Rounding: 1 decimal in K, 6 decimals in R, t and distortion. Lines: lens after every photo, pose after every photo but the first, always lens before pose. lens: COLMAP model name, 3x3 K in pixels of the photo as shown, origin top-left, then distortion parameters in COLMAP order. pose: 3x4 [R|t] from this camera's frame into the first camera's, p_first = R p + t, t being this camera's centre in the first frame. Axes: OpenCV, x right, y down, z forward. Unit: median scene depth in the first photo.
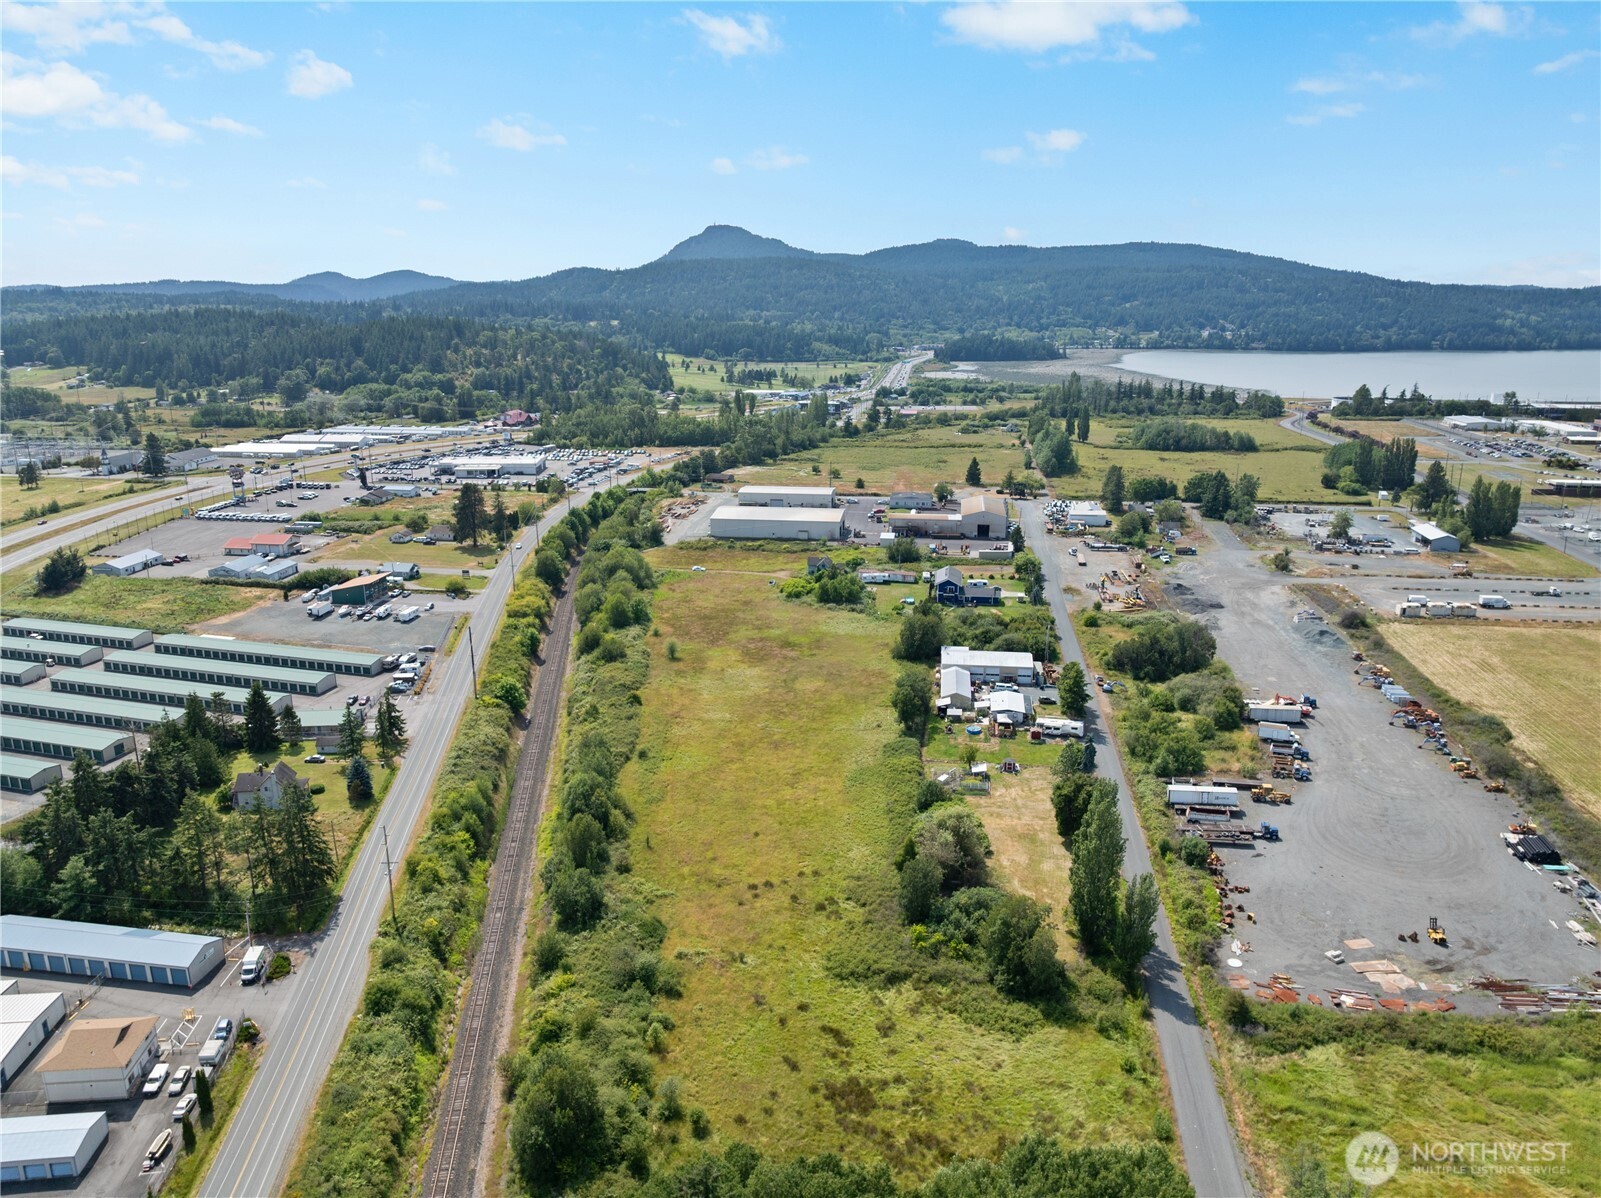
lens RADIAL K [[1141.6, 0, 800.5], [0, 1141.6, 599.0], [0, 0, 1]] dist [-0.041287, 0.003294]
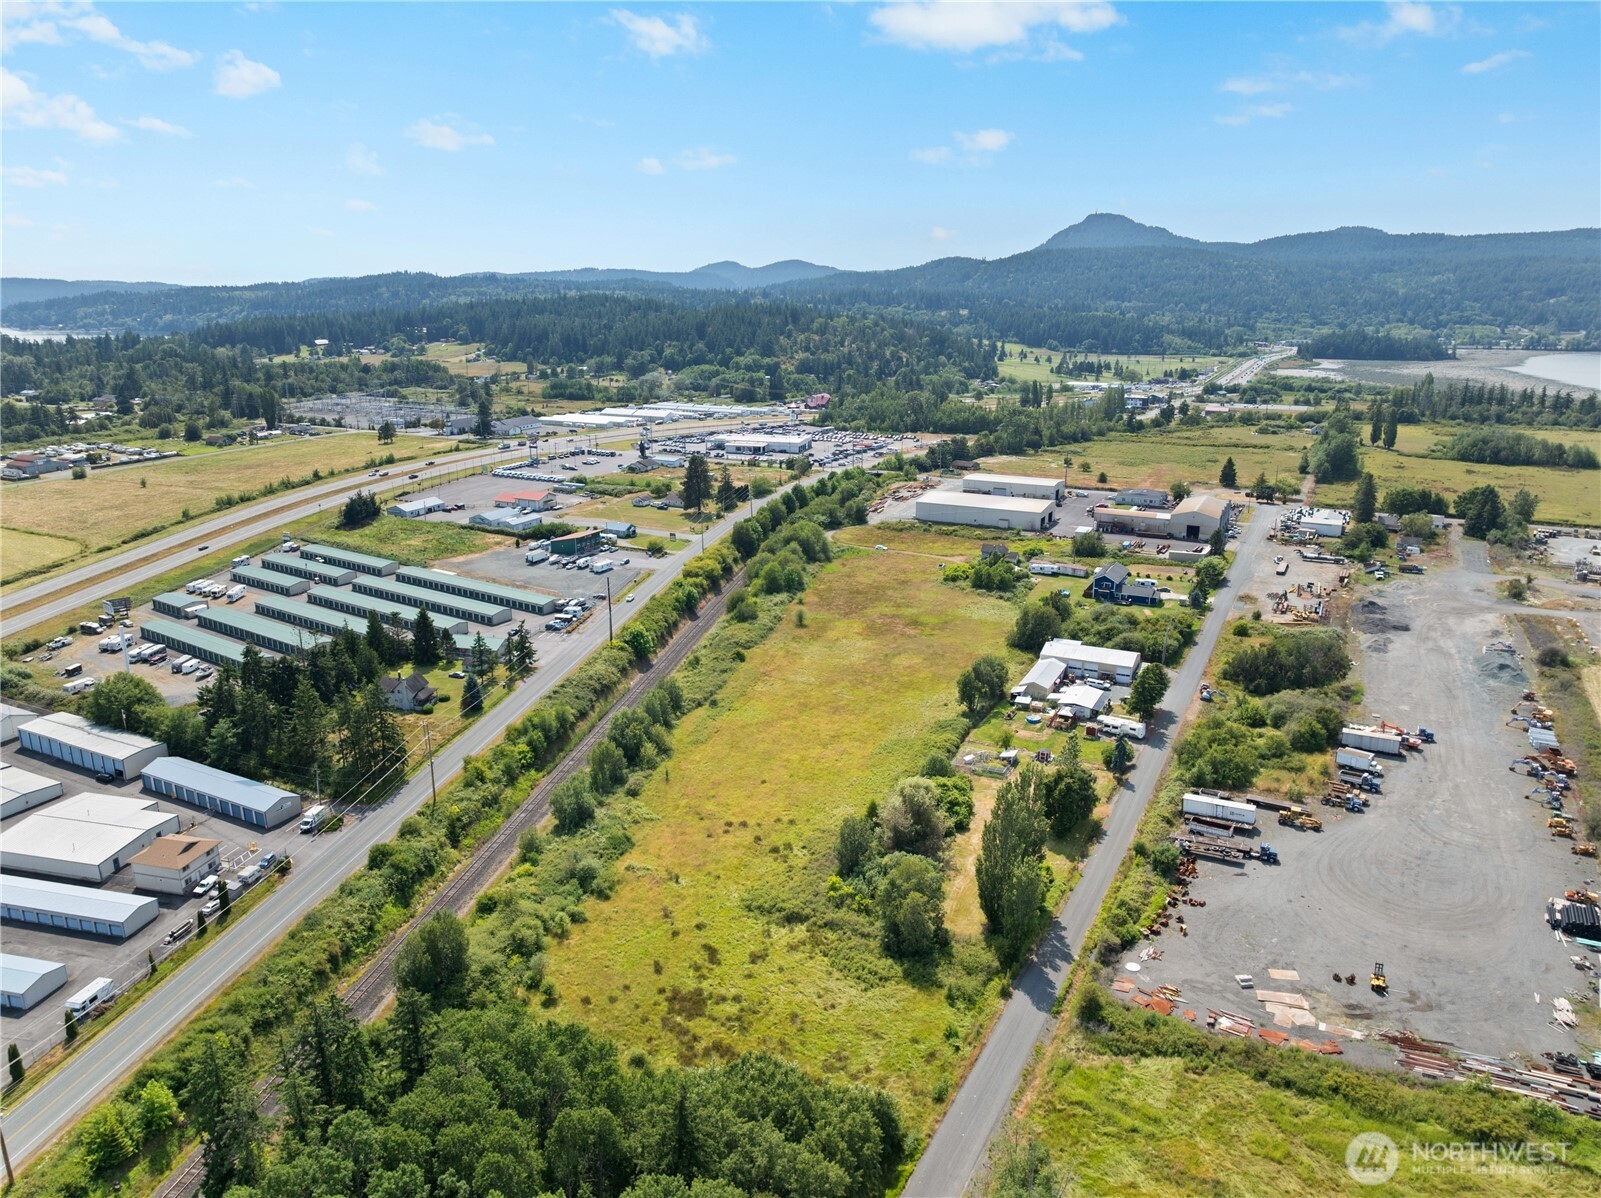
lens RADIAL K [[1141.6, 0, 800.5], [0, 1141.6, 599.0], [0, 0, 1]] dist [-0.041287, 0.003294]
pose [[0.944813, 0.087289, -0.315767, 0.197708], [-0.084580, 0.996167, 0.022303, 0.003551], [0.316504, 0.005635, 0.948574, -0.012009]]
